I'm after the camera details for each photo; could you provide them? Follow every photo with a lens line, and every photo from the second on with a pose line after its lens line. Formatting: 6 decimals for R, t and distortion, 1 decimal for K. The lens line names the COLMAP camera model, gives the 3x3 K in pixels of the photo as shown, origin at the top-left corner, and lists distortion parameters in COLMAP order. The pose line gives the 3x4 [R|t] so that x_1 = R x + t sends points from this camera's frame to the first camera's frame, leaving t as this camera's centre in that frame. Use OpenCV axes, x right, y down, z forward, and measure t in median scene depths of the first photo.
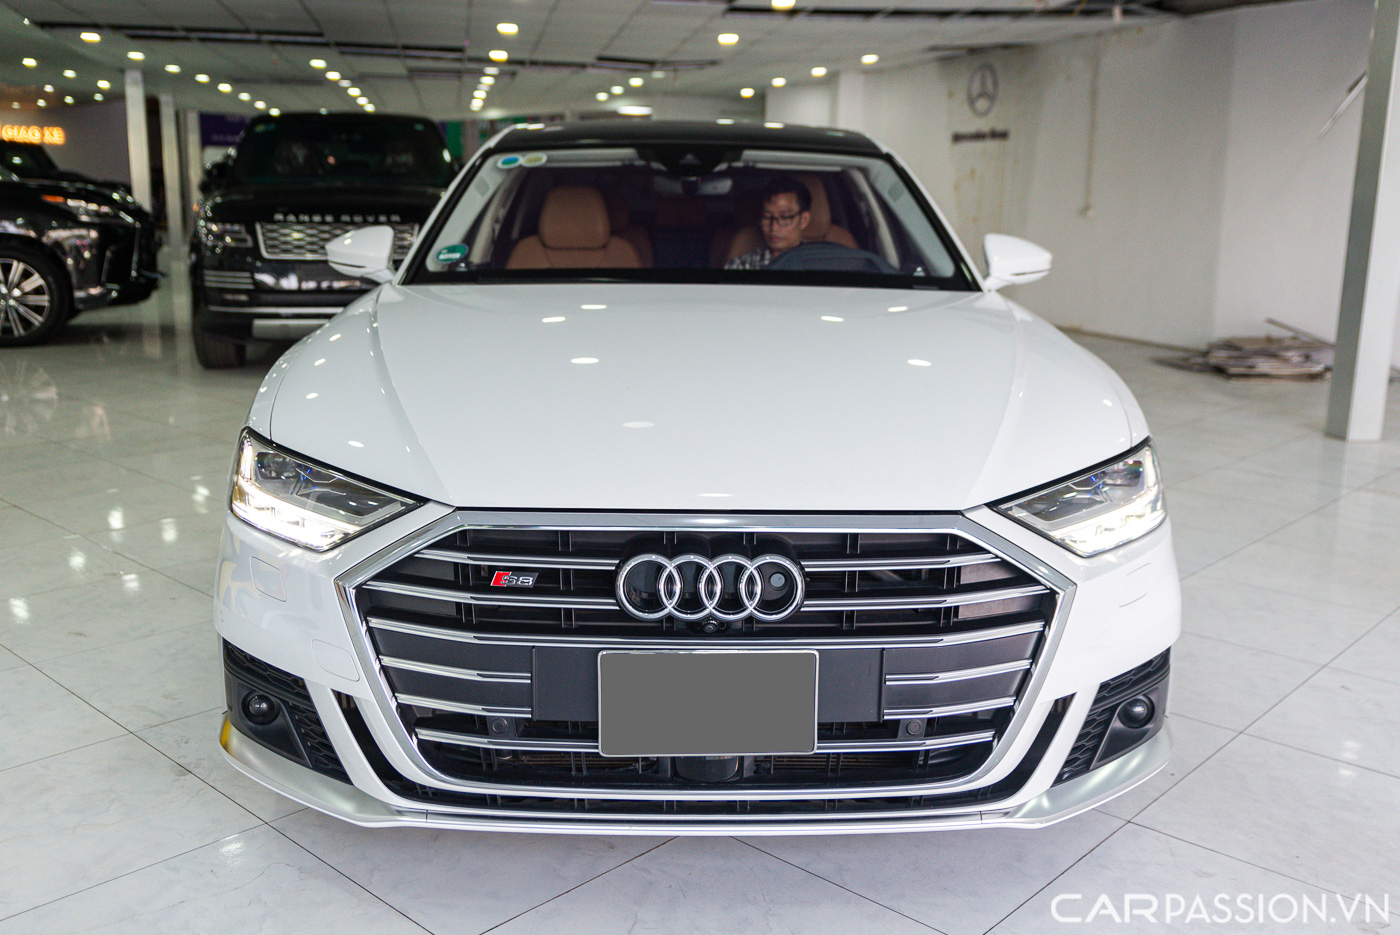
lens RADIAL K [[1317.8, 0, 700.0], [0, 1317.8, 467.5], [0, 0, 1]] dist [-0.034086, -0.008433]
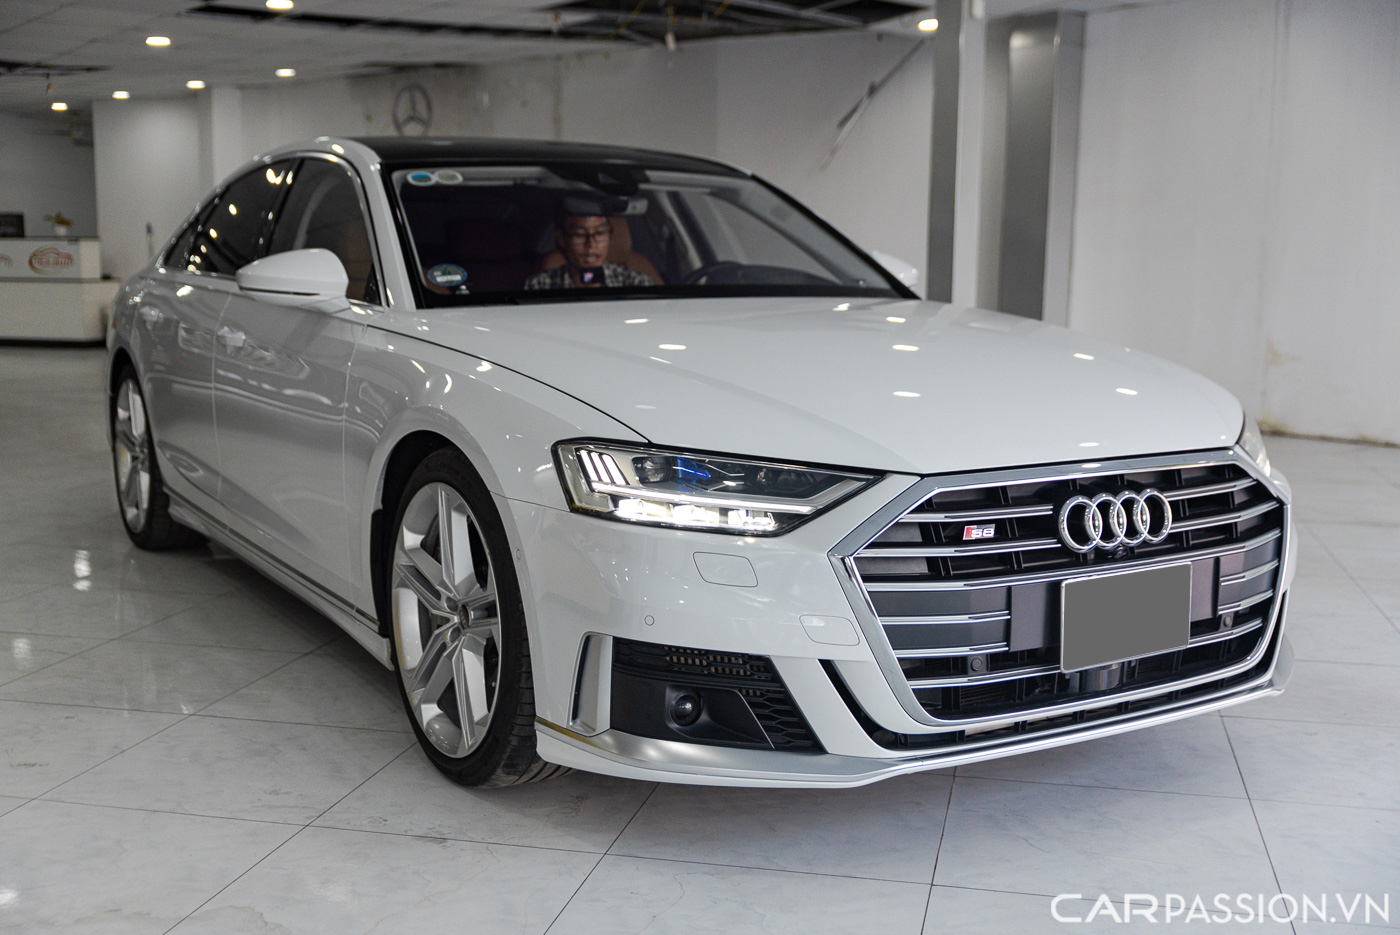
lens RADIAL K [[1627.5, 0, 700.0], [0, 1627.5, 467.5], [0, 0, 1]] dist [0.026992, 0.004327]
pose [[0.857171, -0.077013, 0.509242, -1.050914], [0.110902, 0.993162, -0.036478, 0.053579], [-0.502951, 0.087743, 0.859850, -0.098007]]
